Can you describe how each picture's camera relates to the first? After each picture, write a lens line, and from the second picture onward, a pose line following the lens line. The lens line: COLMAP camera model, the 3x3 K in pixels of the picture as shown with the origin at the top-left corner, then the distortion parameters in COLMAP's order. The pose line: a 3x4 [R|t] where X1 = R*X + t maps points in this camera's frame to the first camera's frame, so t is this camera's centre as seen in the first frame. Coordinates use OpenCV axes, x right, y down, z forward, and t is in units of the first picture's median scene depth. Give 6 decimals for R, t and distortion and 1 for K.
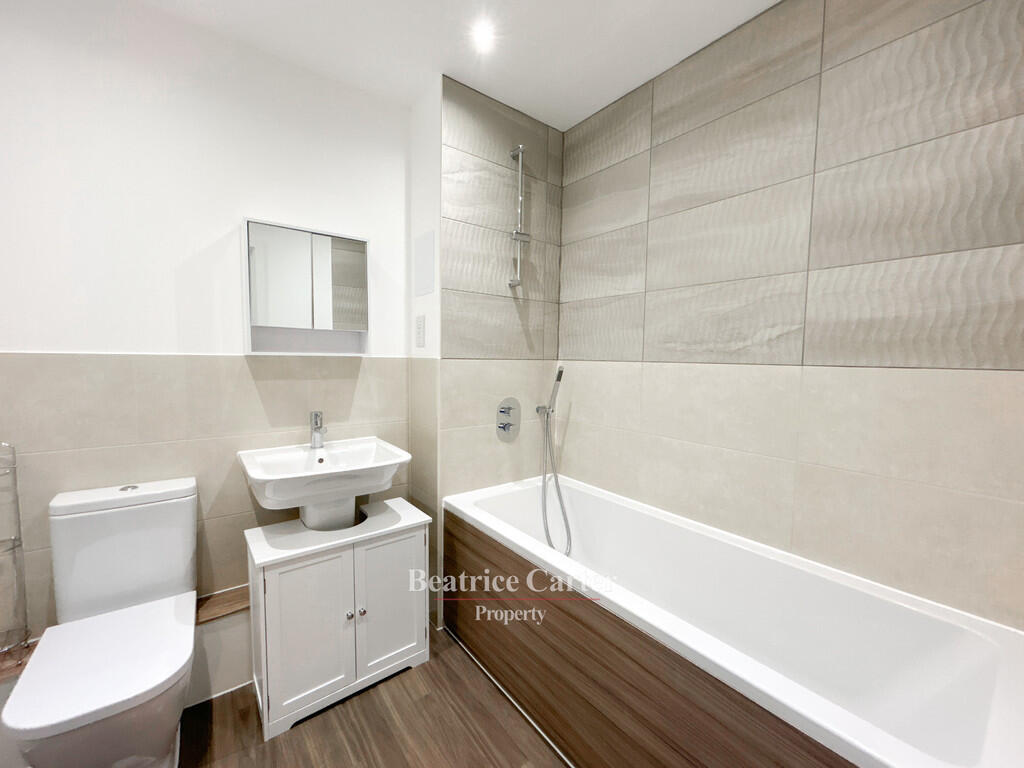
lens RADIAL K [[408.5, 0, 512.0], [0, 408.5, 384.0], [0, 0, 1]] dist [0.000505, 0.000020]
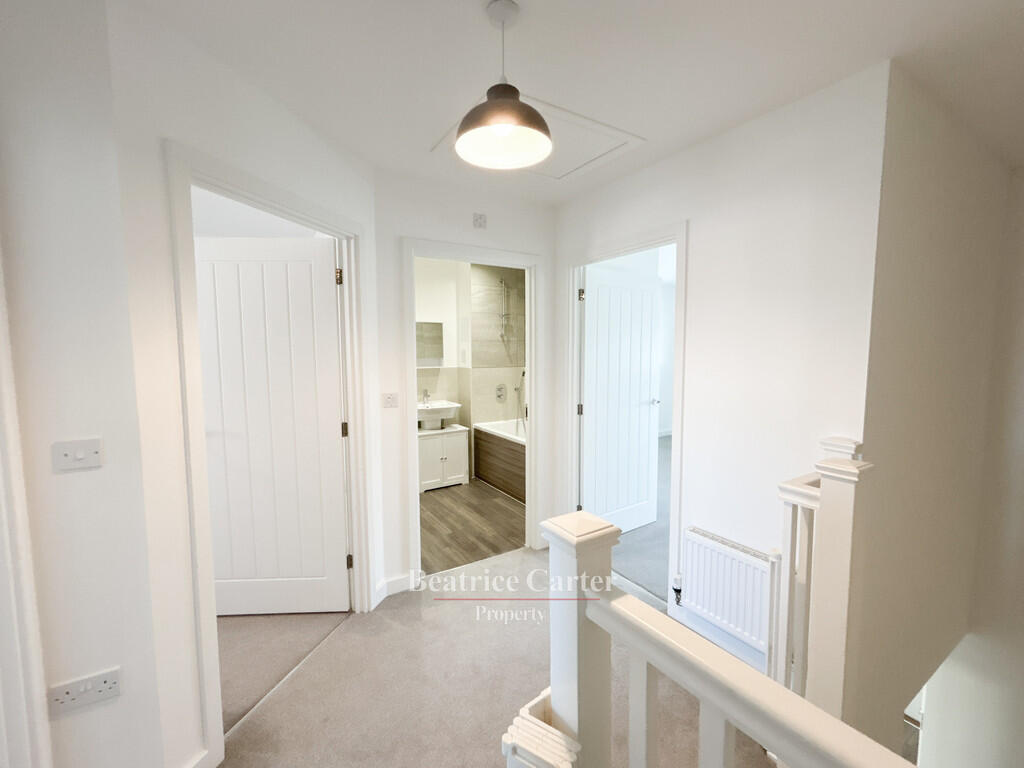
lens RADIAL K [[419.2, 0, 512.0], [0, 419.2, 384.0], [0, 0, 1]] dist [0.000292, 0.000003]
pose [[0.995398, -0.012382, -0.095022, 0.292122], [0.012849, 0.999908, 0.004301, 0.026579], [0.094960, -0.005502, 0.995466, -1.427429]]
